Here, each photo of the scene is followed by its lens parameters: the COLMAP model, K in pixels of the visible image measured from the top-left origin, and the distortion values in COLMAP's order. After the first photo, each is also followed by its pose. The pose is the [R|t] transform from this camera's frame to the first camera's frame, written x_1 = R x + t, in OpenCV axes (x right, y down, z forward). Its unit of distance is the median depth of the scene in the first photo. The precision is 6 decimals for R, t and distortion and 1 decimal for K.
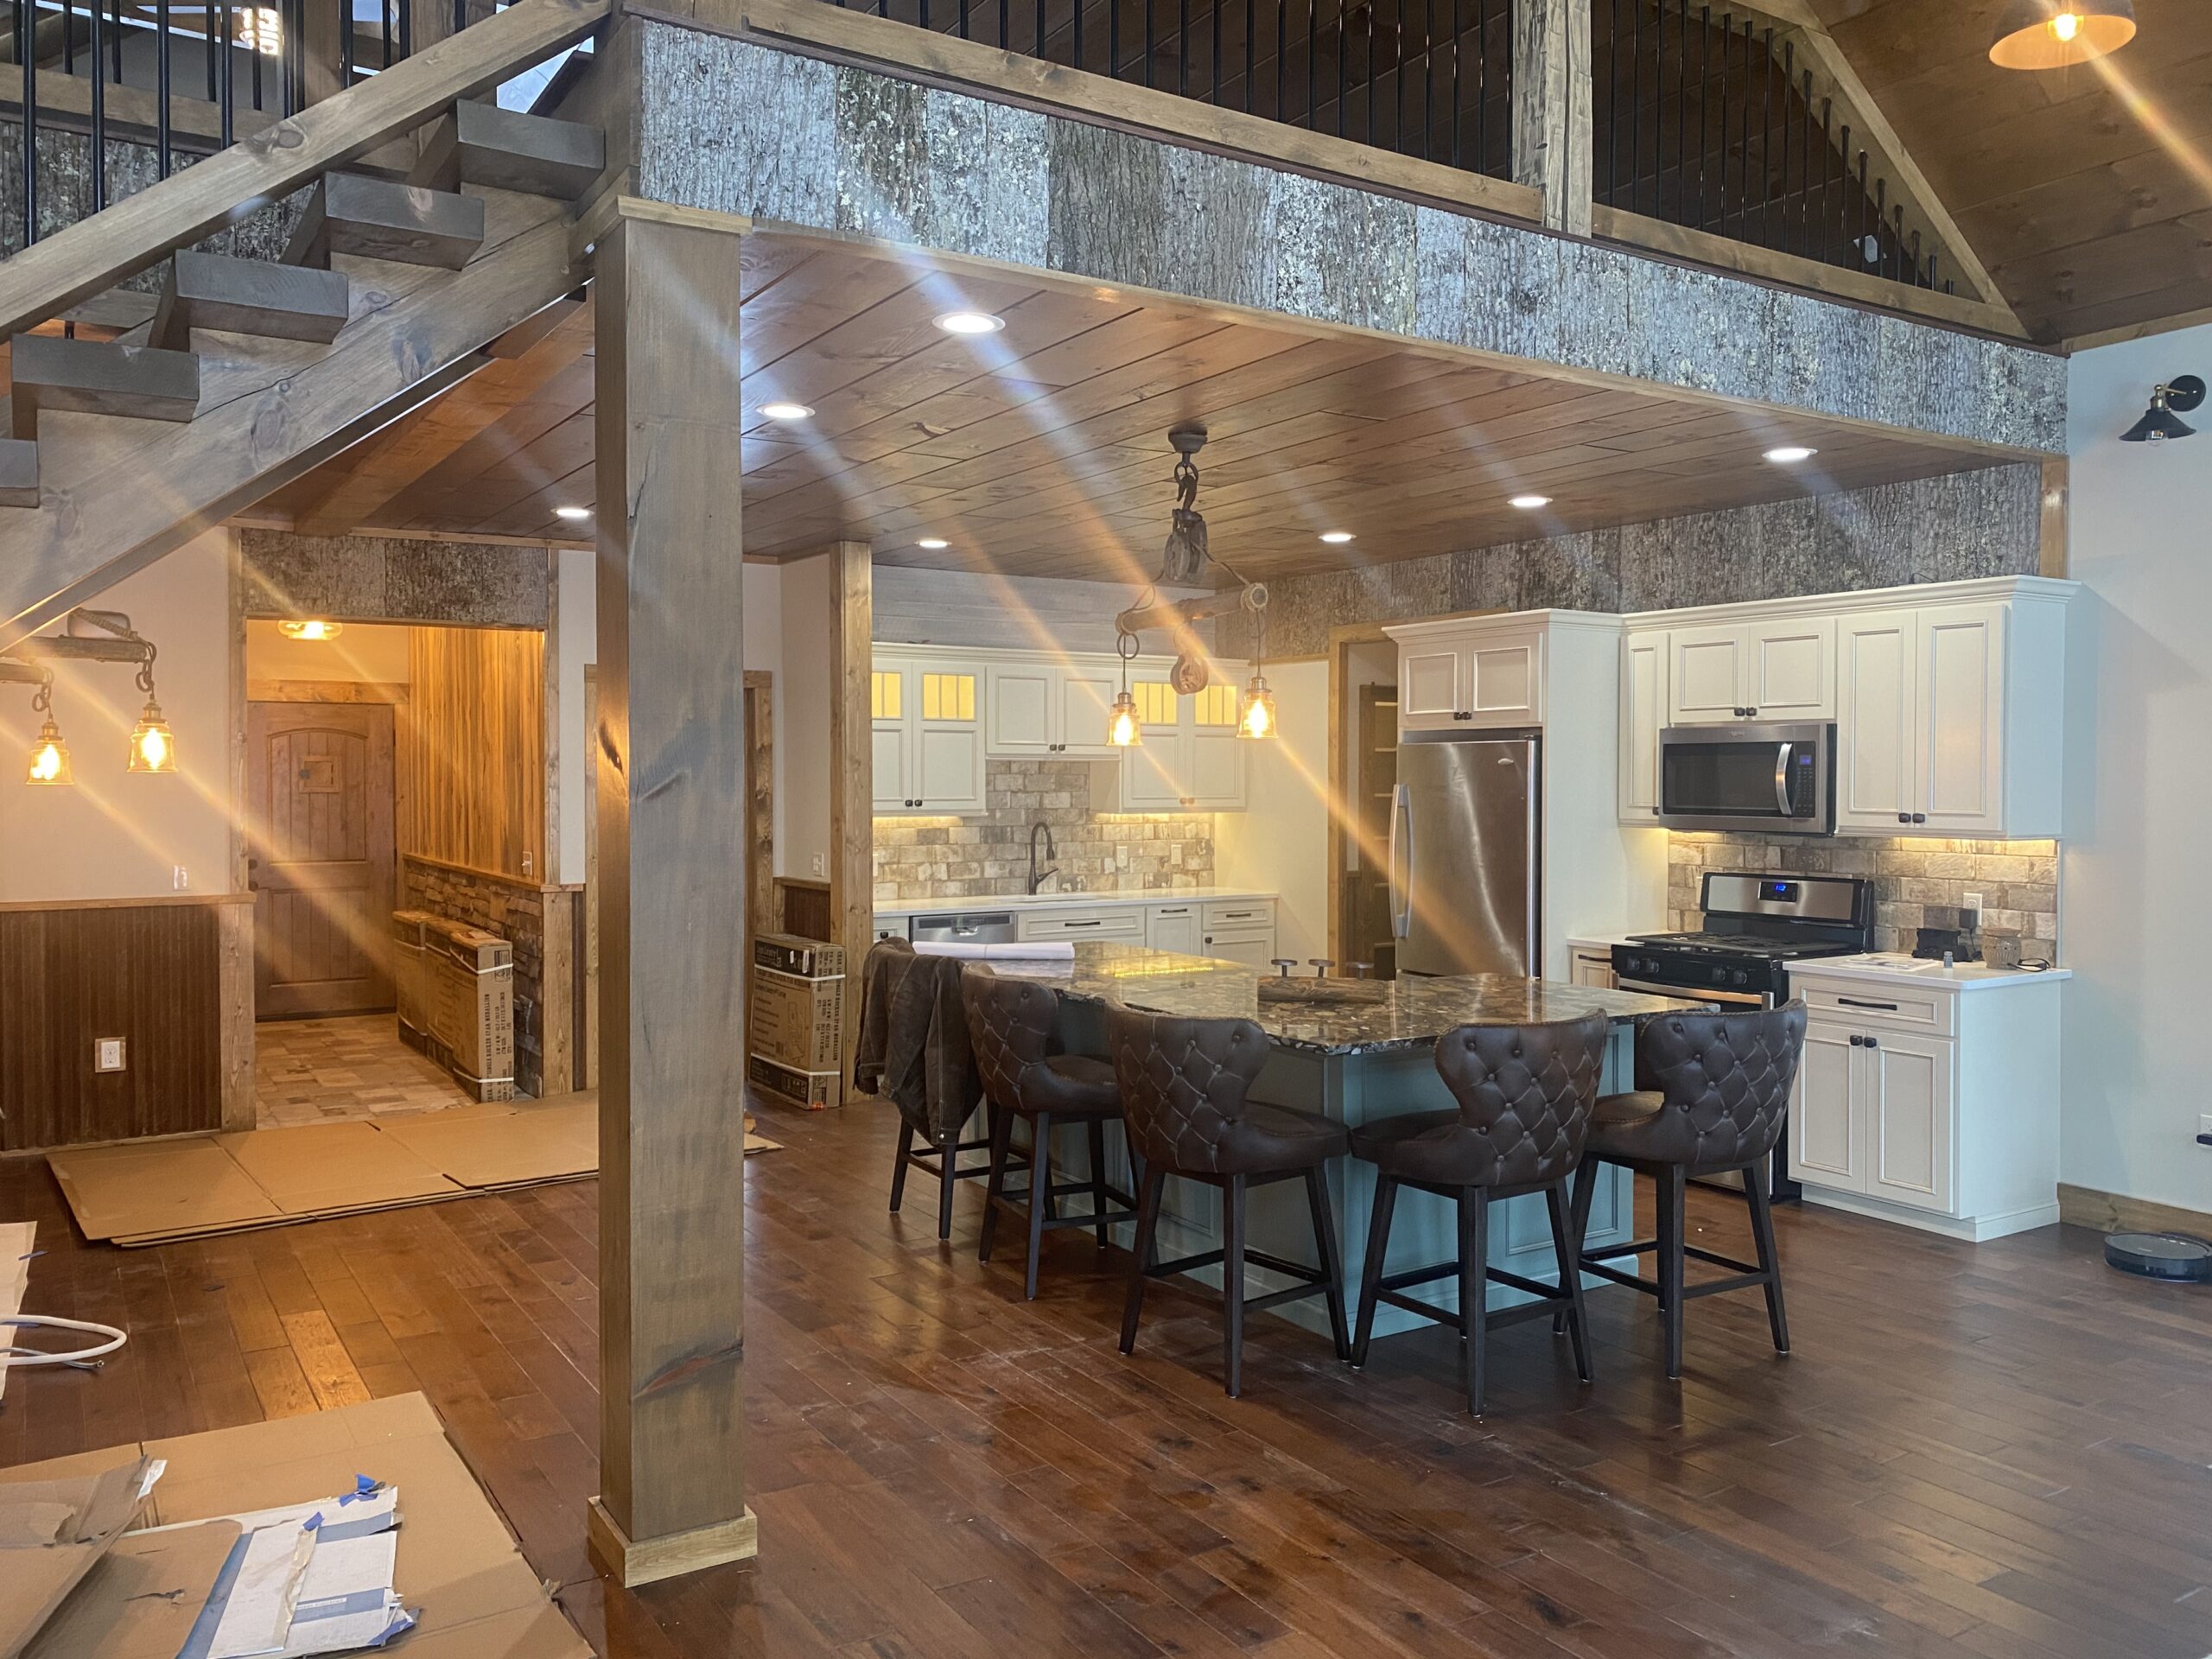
lens RADIAL K [[1688.5, 0, 1108.6], [0, 1688.5, 806.3], [0, 0, 1]] dist [0.041763, -0.049266]
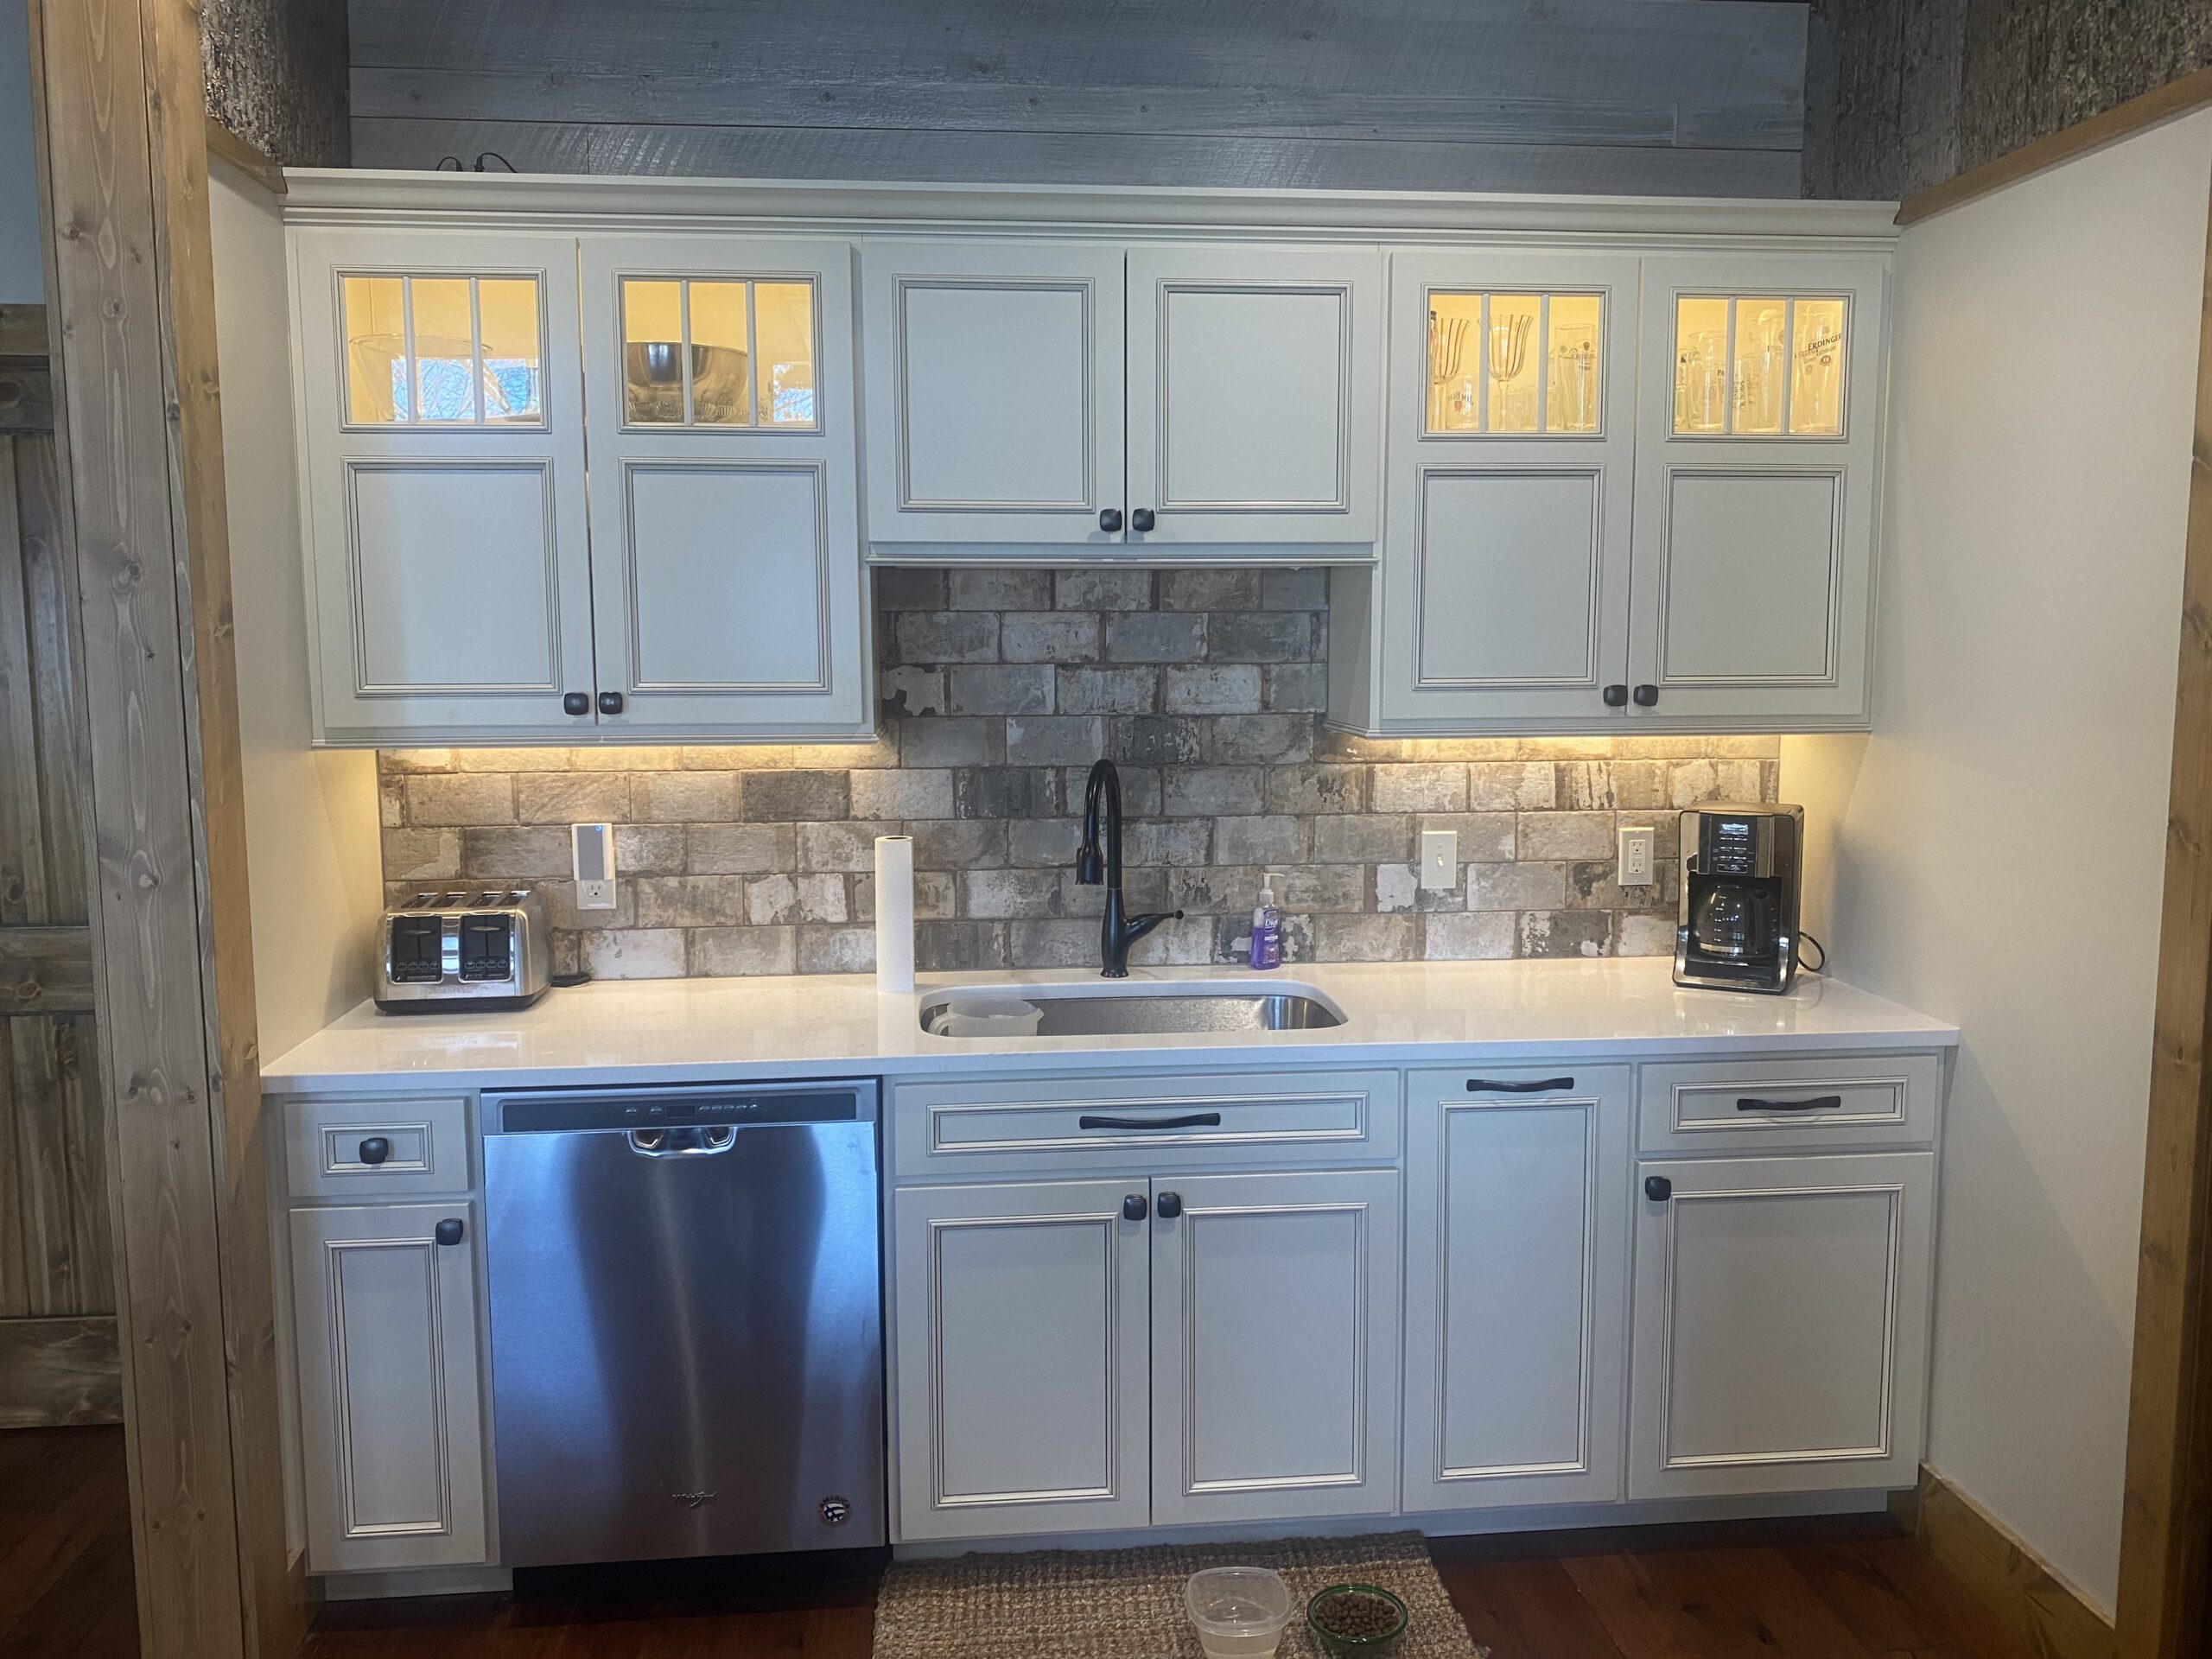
lens RADIAL K [[1688.5, 0, 1101.3], [0, 1688.5, 825.3], [0, 0, 1]] dist [0.041763, -0.049266]
pose [[0.891450, 0.047094, -0.450664, 0.132754], [-0.003547, 0.995279, 0.096990, -0.012453], [0.453104, -0.084863, 0.887409, 0.902036]]
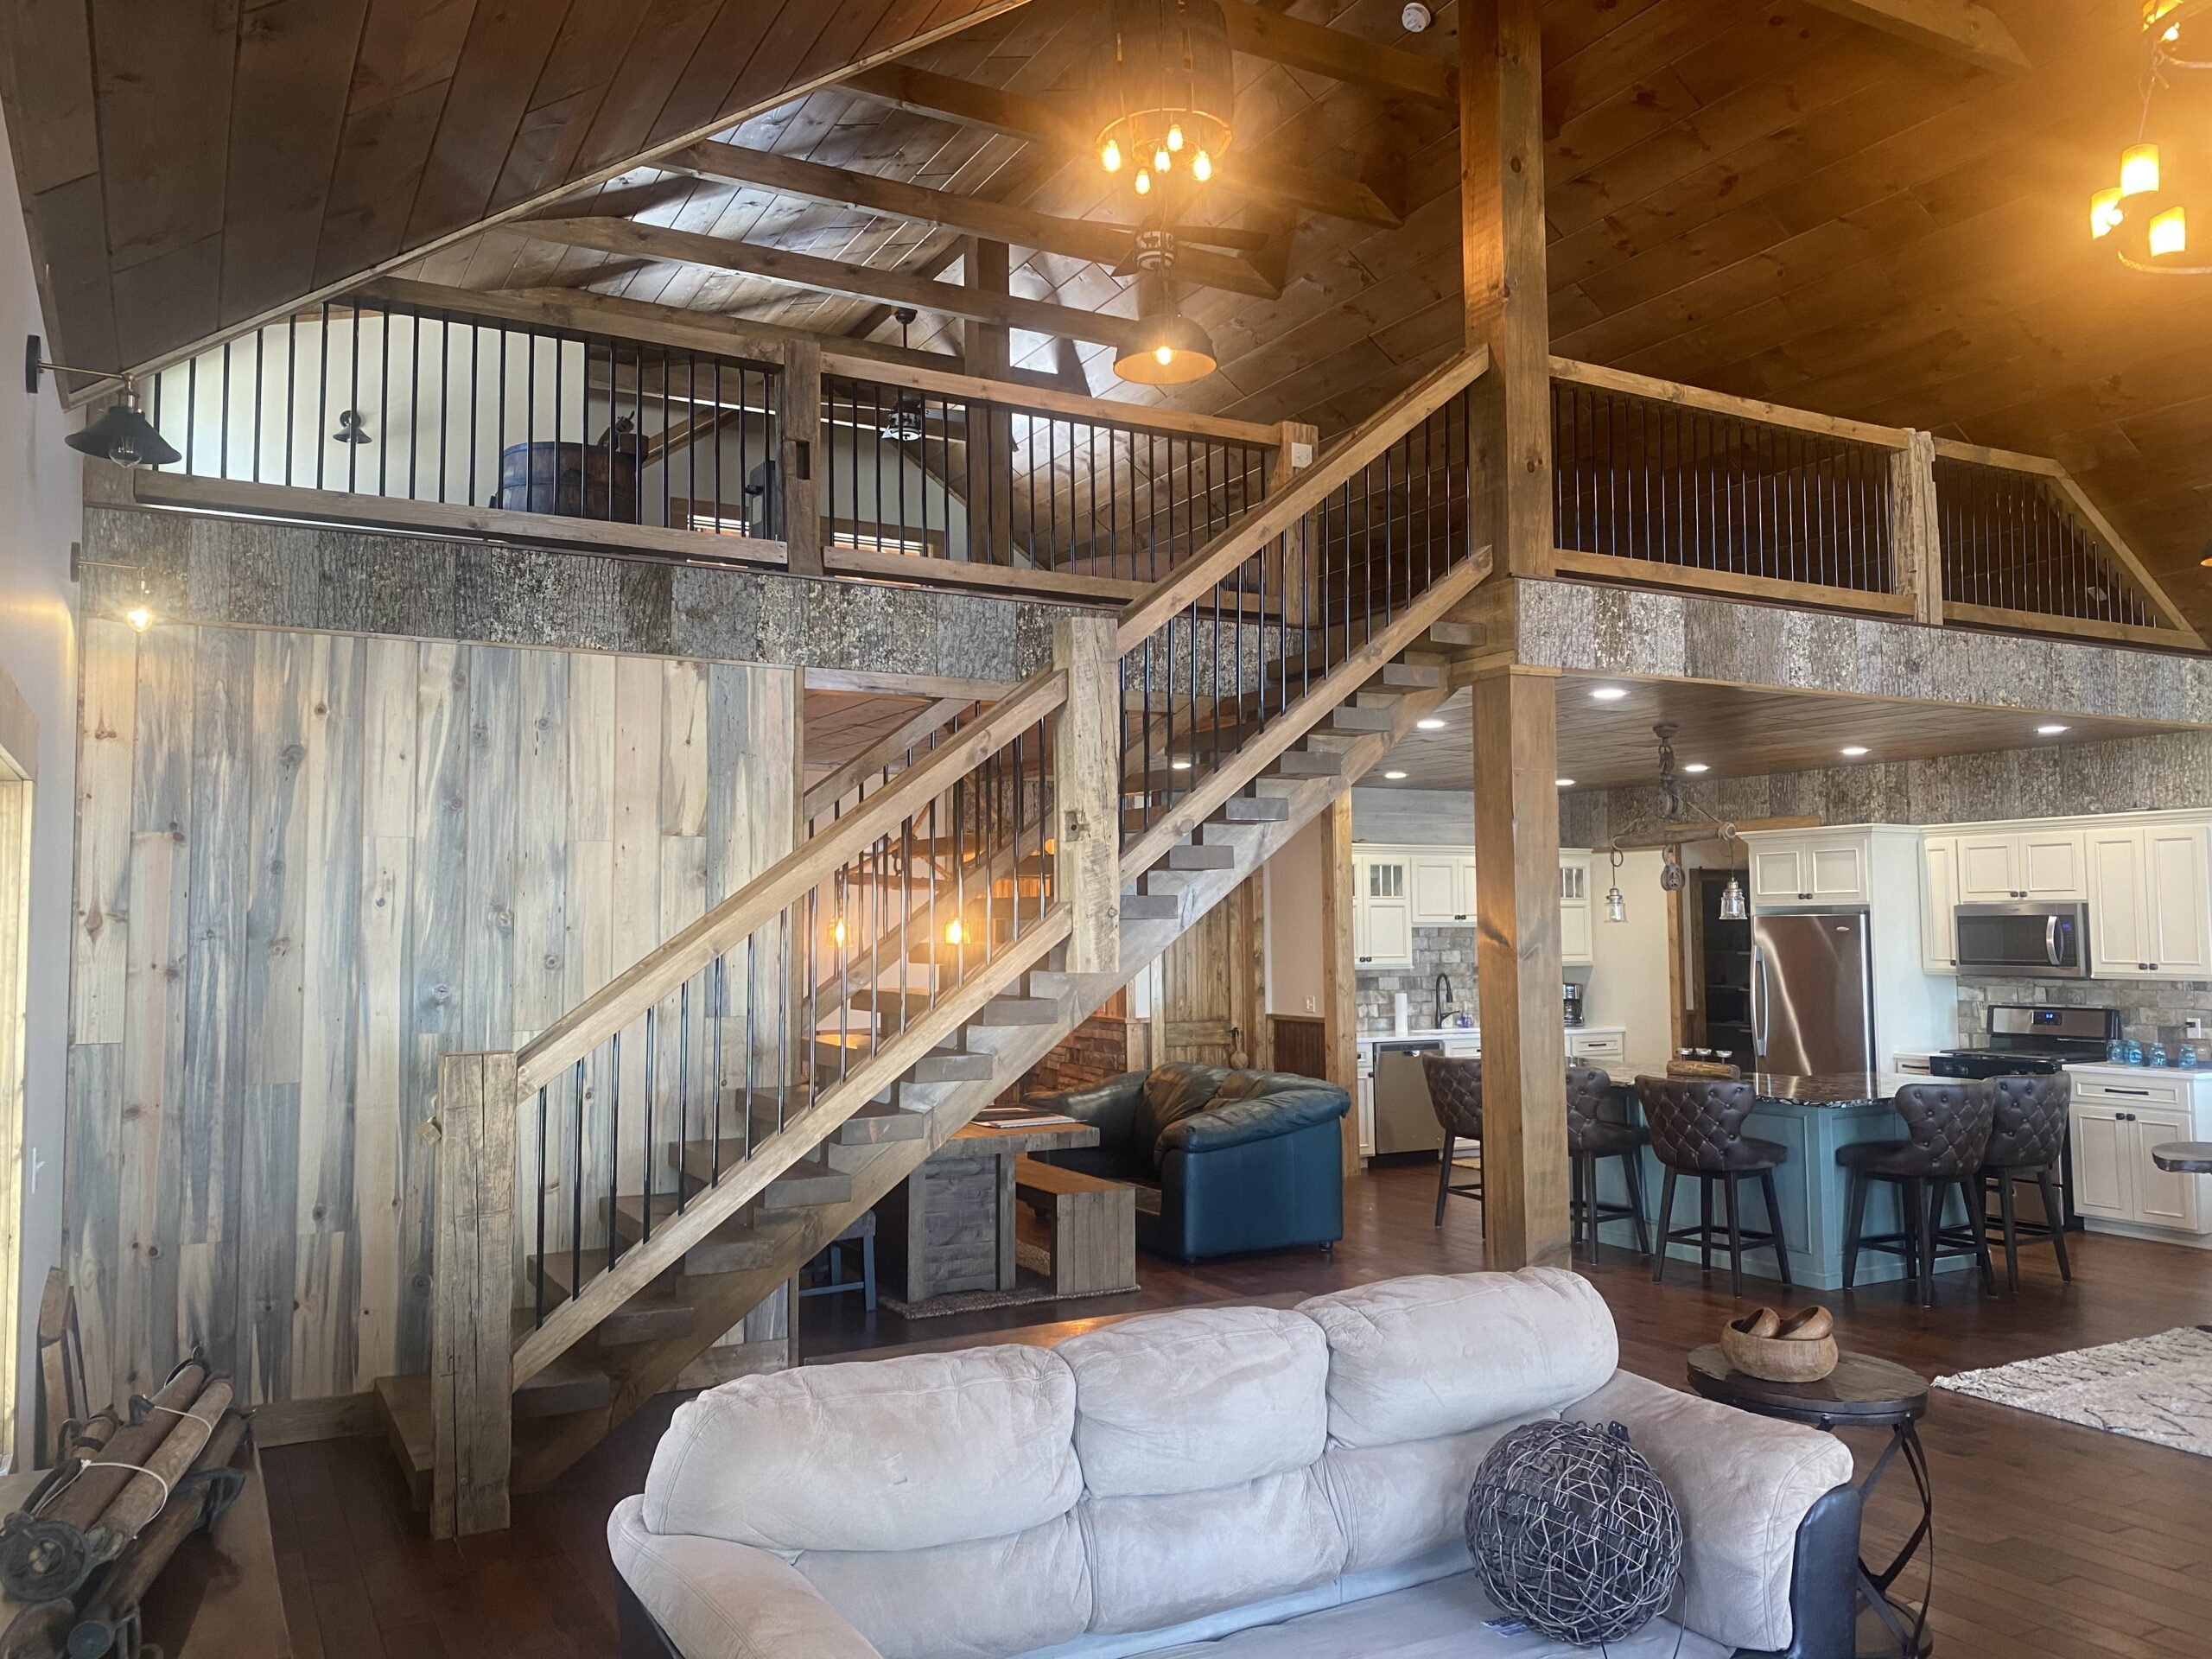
lens RADIAL K [[1688.5, 0, 1103.3], [0, 1688.5, 809.2], [0, 0, 1]] dist [0.041763, -0.049266]
pose [[0.997963, -0.011951, -0.062666, -0.286380], [0.006318, 0.995982, -0.089334, -0.002679], [0.063481, 0.088756, 0.994028, -0.459294]]
